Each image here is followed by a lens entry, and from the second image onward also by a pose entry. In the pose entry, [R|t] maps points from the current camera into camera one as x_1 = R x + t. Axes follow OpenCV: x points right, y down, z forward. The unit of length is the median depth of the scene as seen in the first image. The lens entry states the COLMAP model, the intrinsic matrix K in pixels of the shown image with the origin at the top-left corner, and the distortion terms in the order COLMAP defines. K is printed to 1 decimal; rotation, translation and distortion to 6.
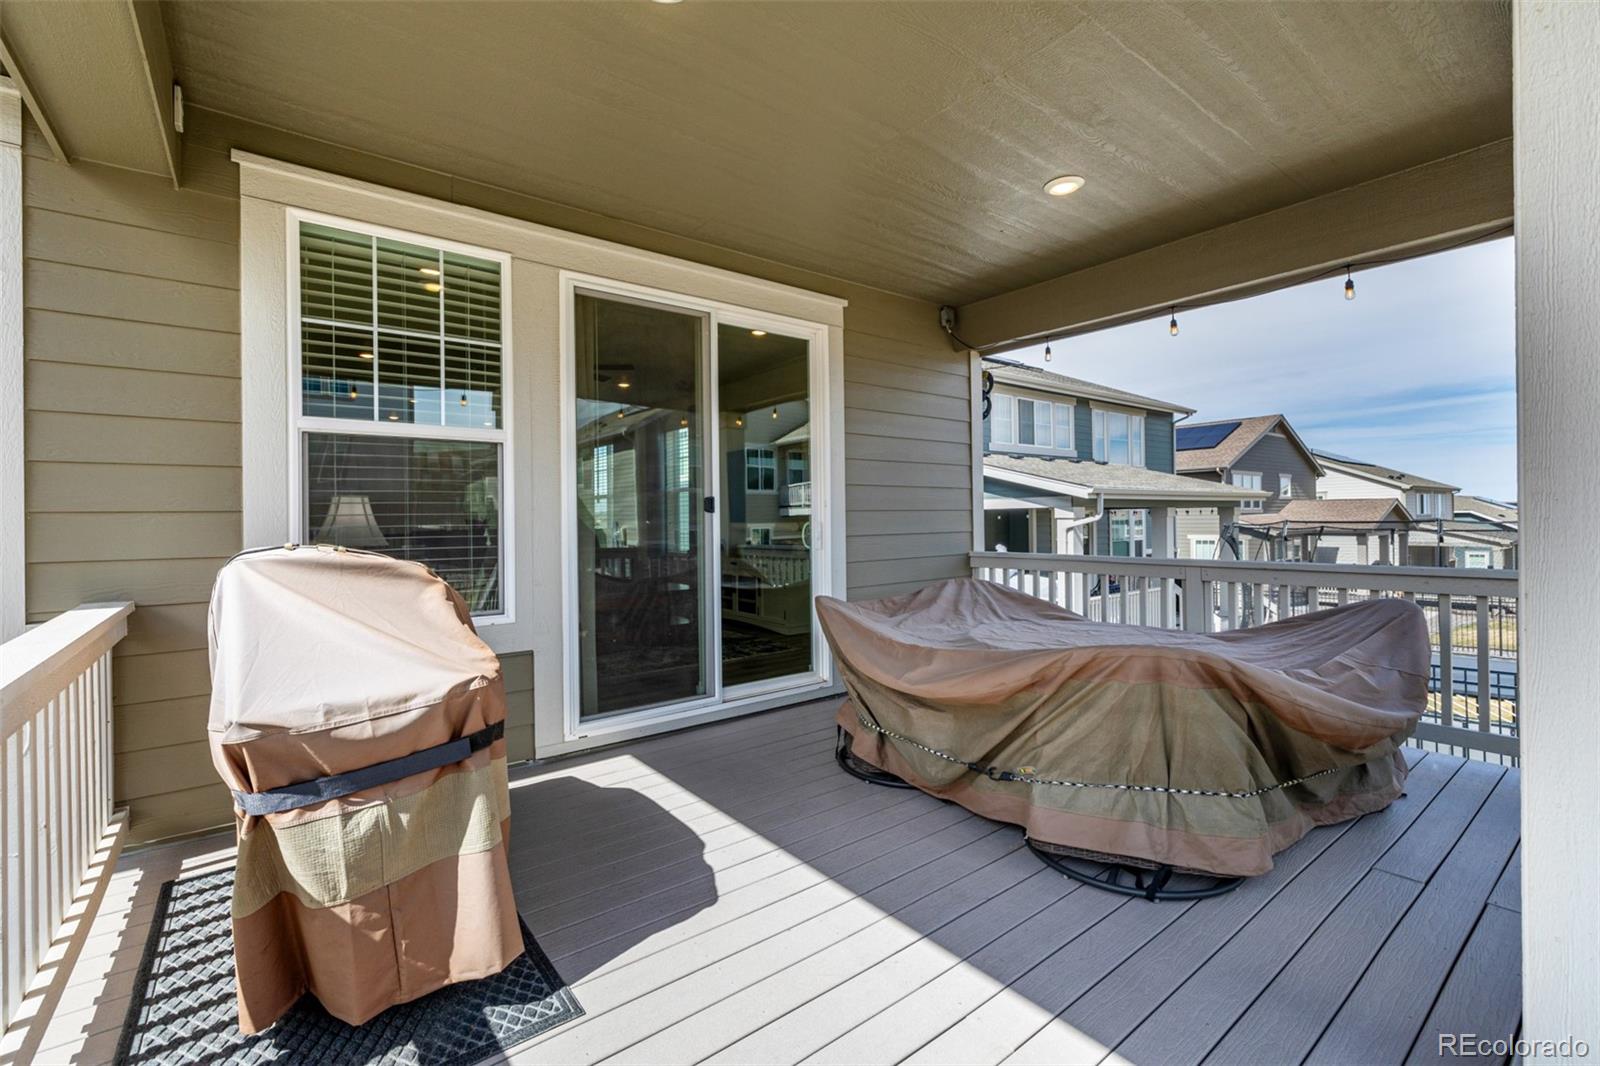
lens RADIAL K [[692.9, 0, 801.3], [0, 692.9, 525.6], [0, 0, 1]] dist [-0.002178, -0.000084]
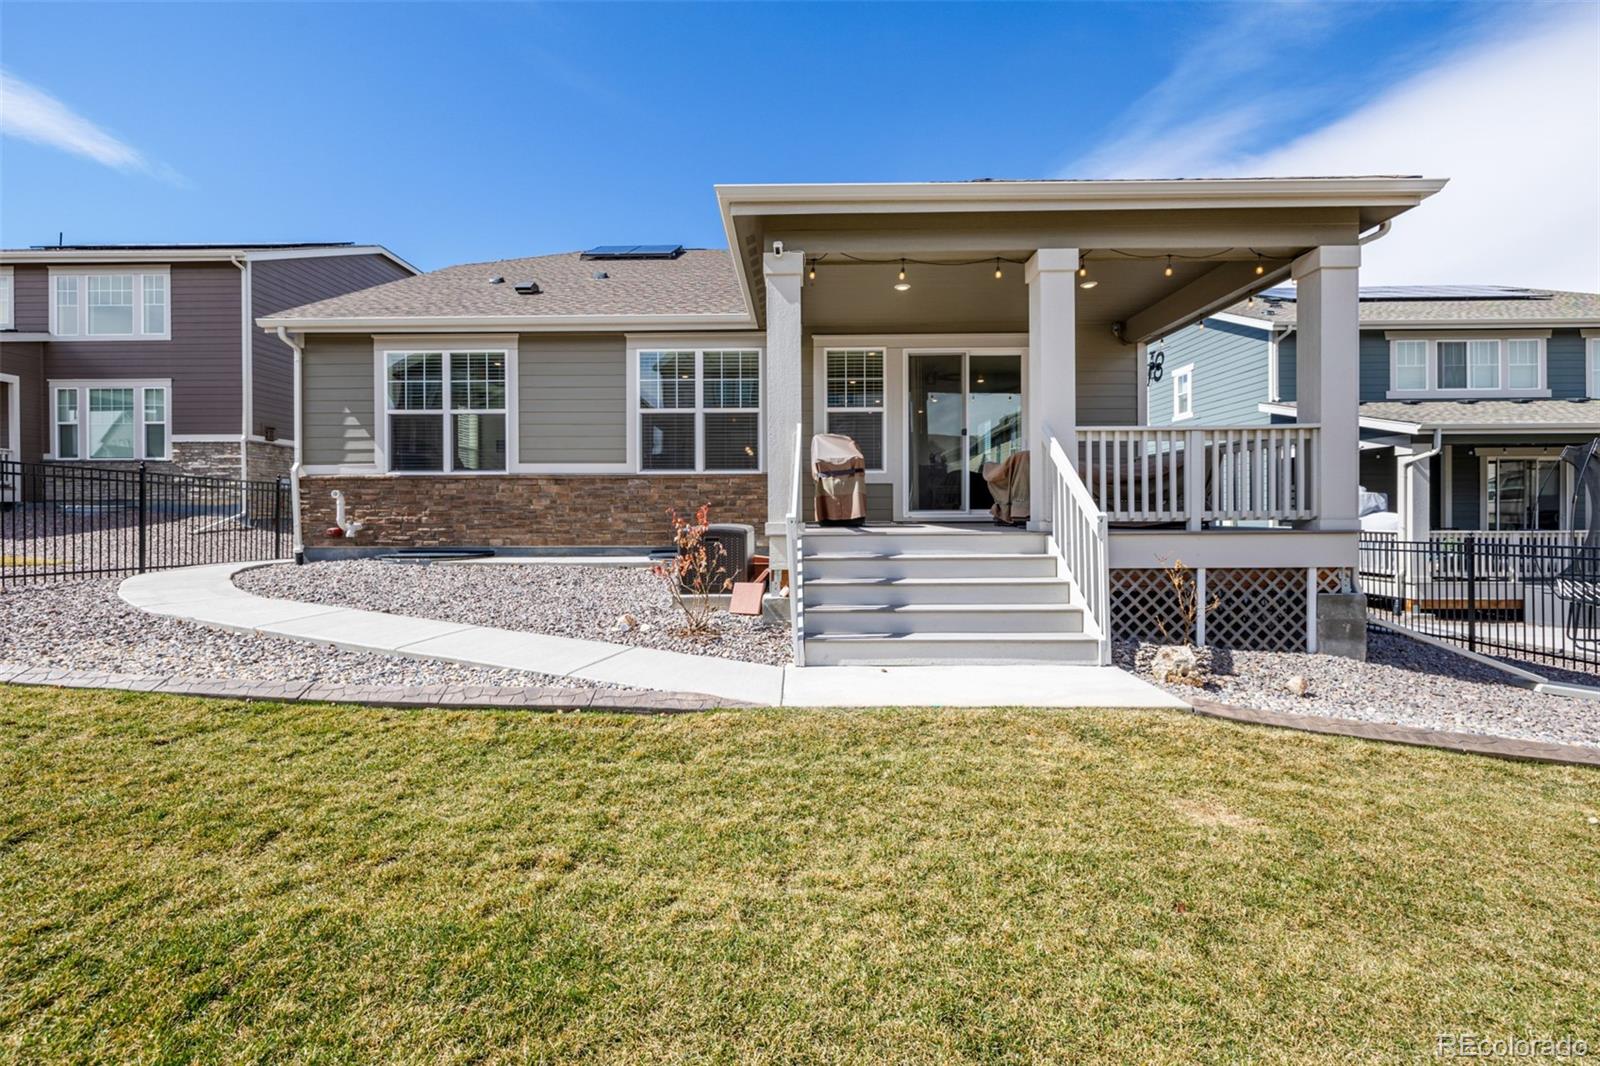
lens RADIAL K [[653.4, 0, 799.0], [0, 653.4, 524.5], [0, 0, 1]] dist [0.001986, 0.000238]
pose [[0.782810, 0.016720, -0.622036, 0.962488], [-0.006023, 0.999796, 0.019294, 0.286959], [0.622232, -0.011357, 0.782751, -1.316360]]
